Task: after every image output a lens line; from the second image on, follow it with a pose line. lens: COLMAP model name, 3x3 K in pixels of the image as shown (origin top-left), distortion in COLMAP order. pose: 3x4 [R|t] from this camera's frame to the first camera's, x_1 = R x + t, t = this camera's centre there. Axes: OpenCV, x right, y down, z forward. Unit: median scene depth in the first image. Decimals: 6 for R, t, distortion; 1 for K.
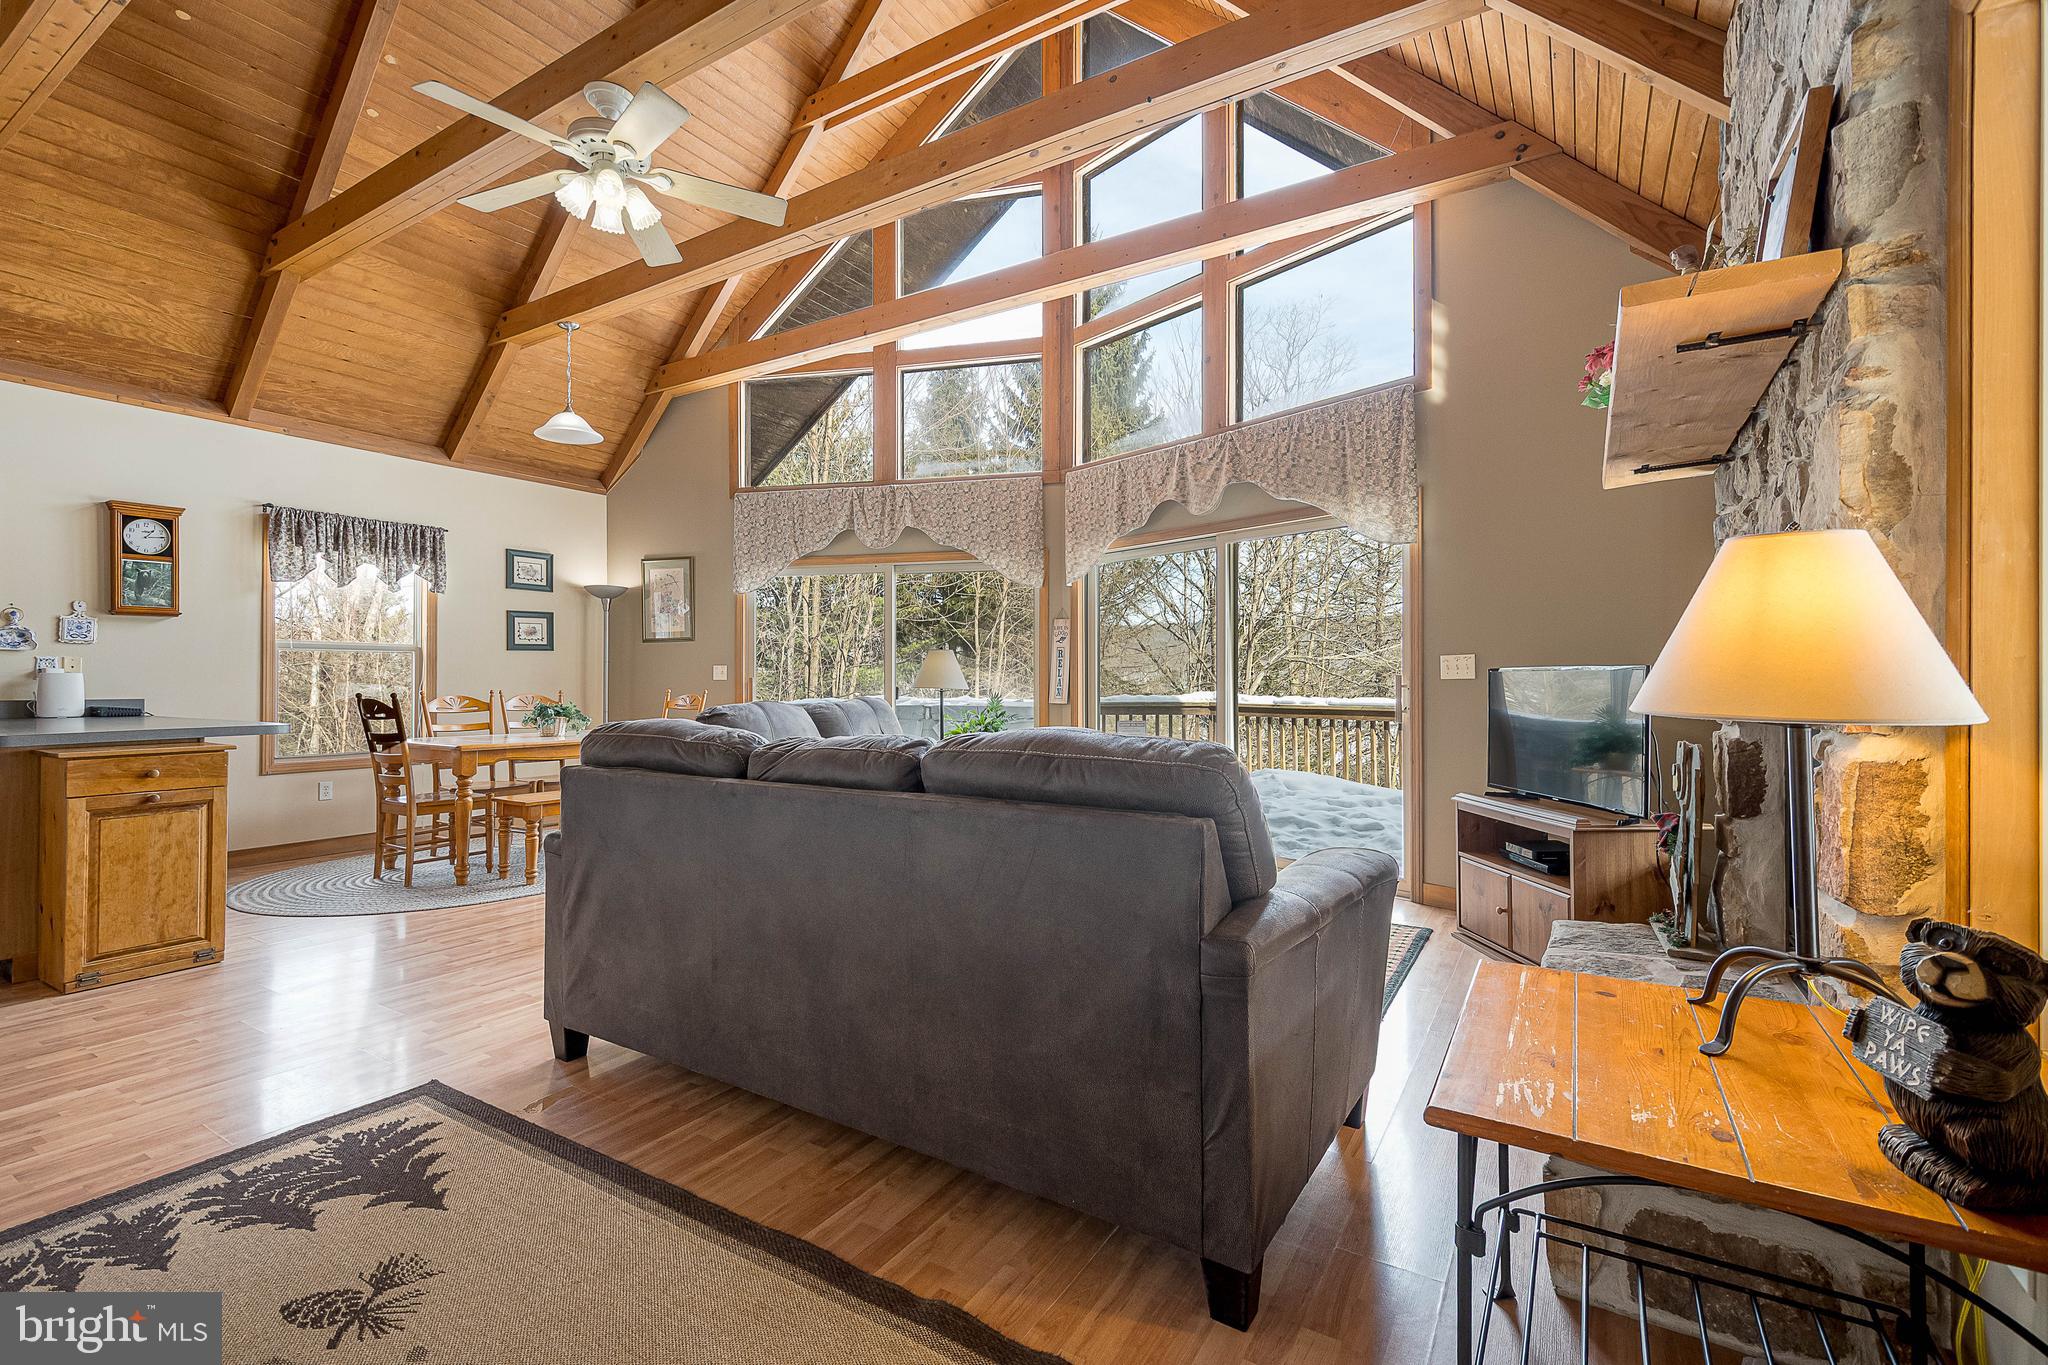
lens RADIAL K [[900.9, 0, 1024.0], [0, 900.9, 682.5], [0, 0, 1]] dist [0.001895, -0.000487]
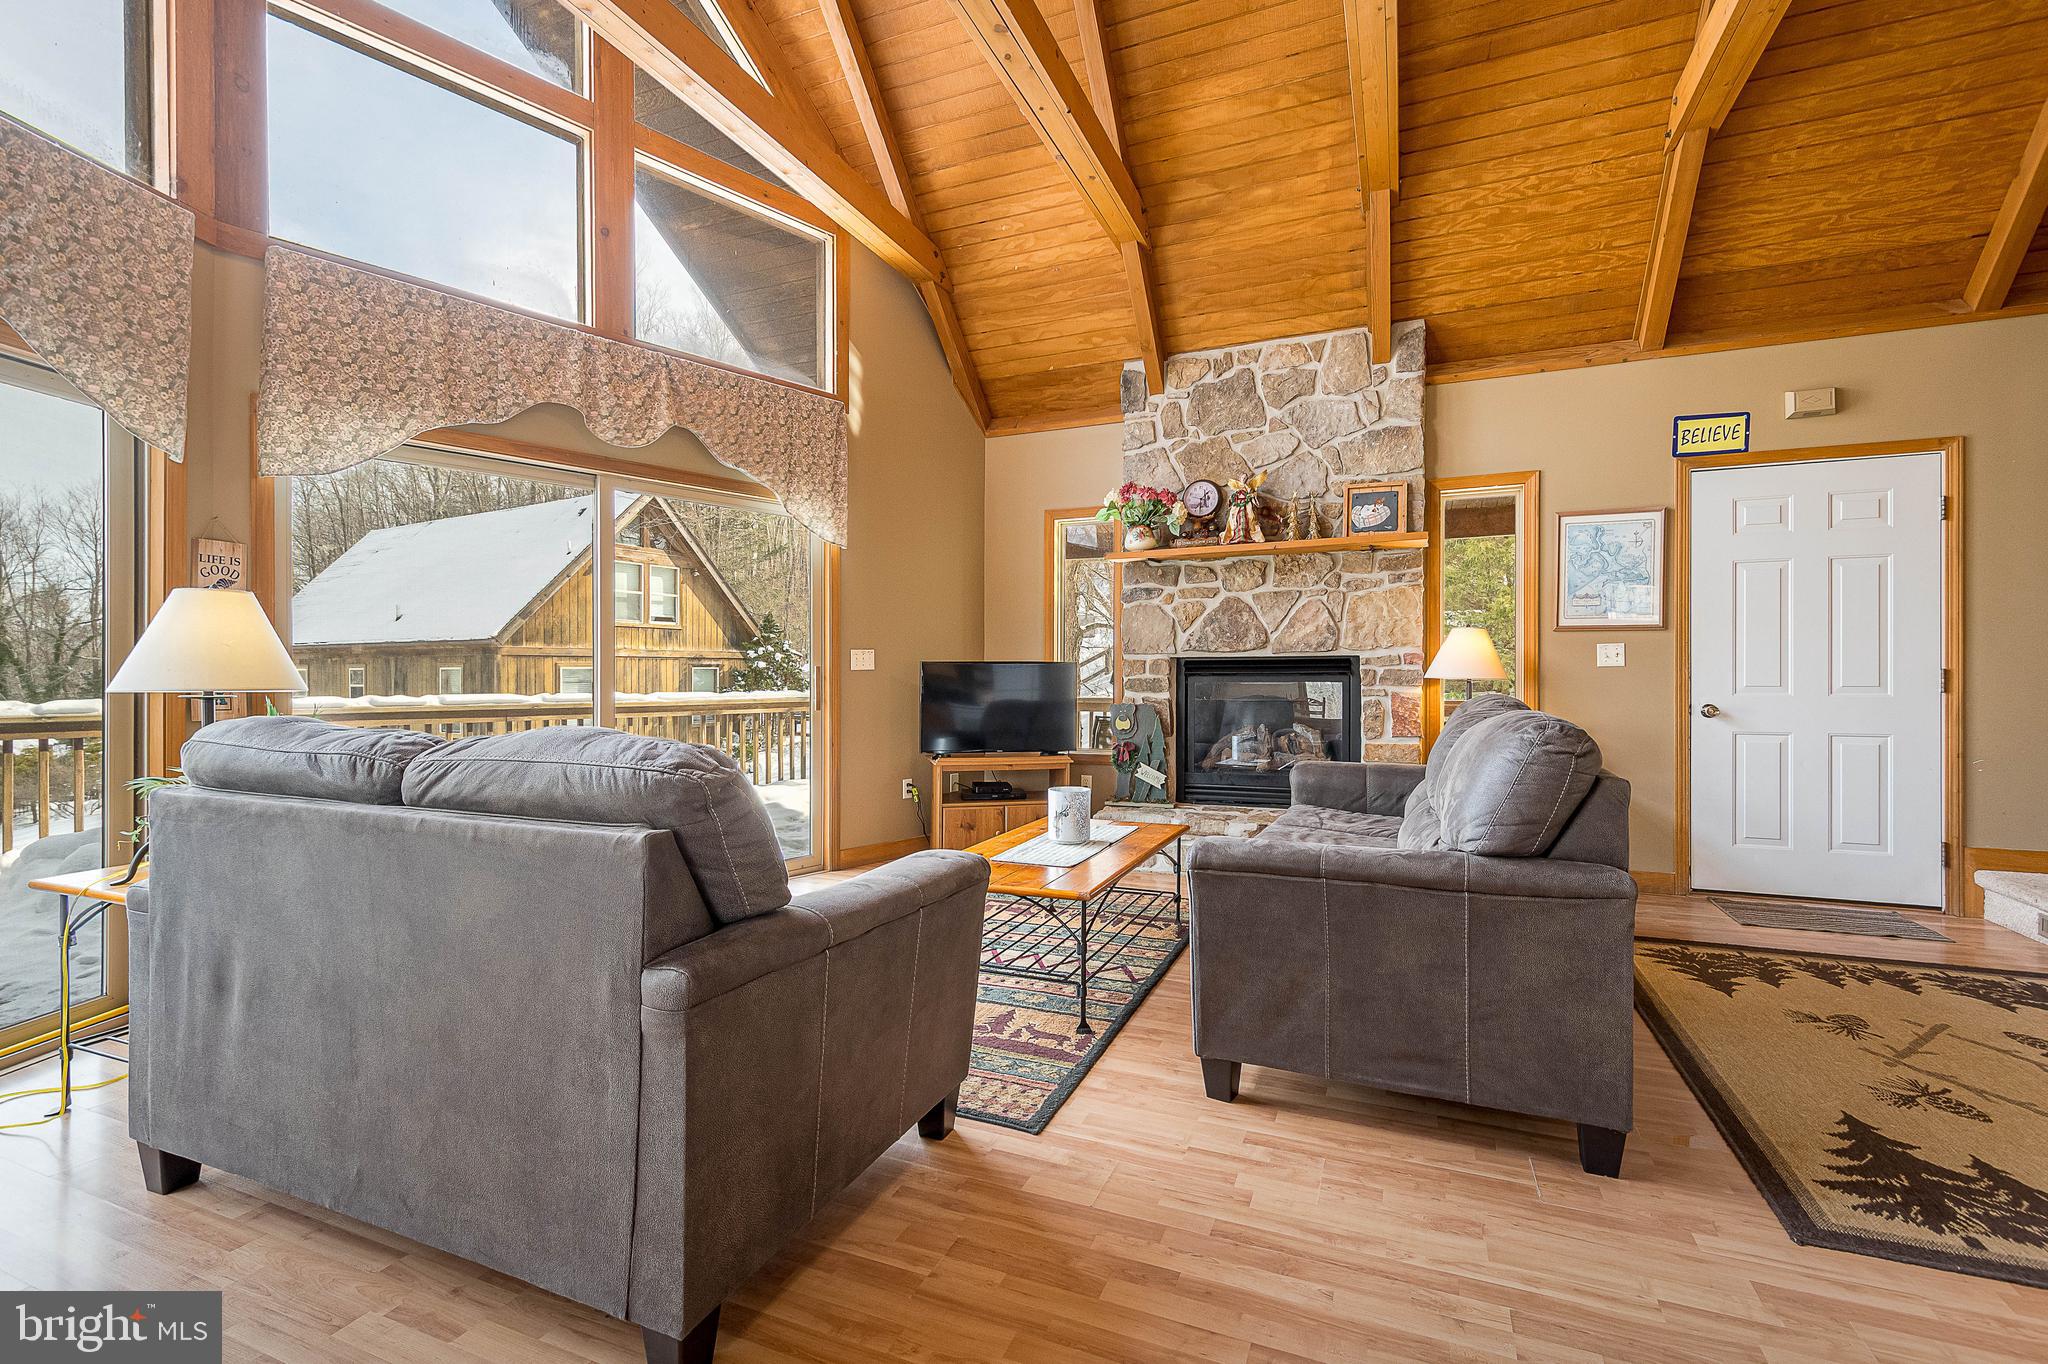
lens RADIAL K [[900.9, 0, 1024.0], [0, 900.9, 682.0], [0, 0, 1]] dist [0.001895, -0.000487]
pose [[-0.137214, -0.007814, 0.990511, -1.456686], [0.003726, 0.999958, 0.008405, 0.002815], [-0.990534, 0.004843, -0.137179, 1.949177]]
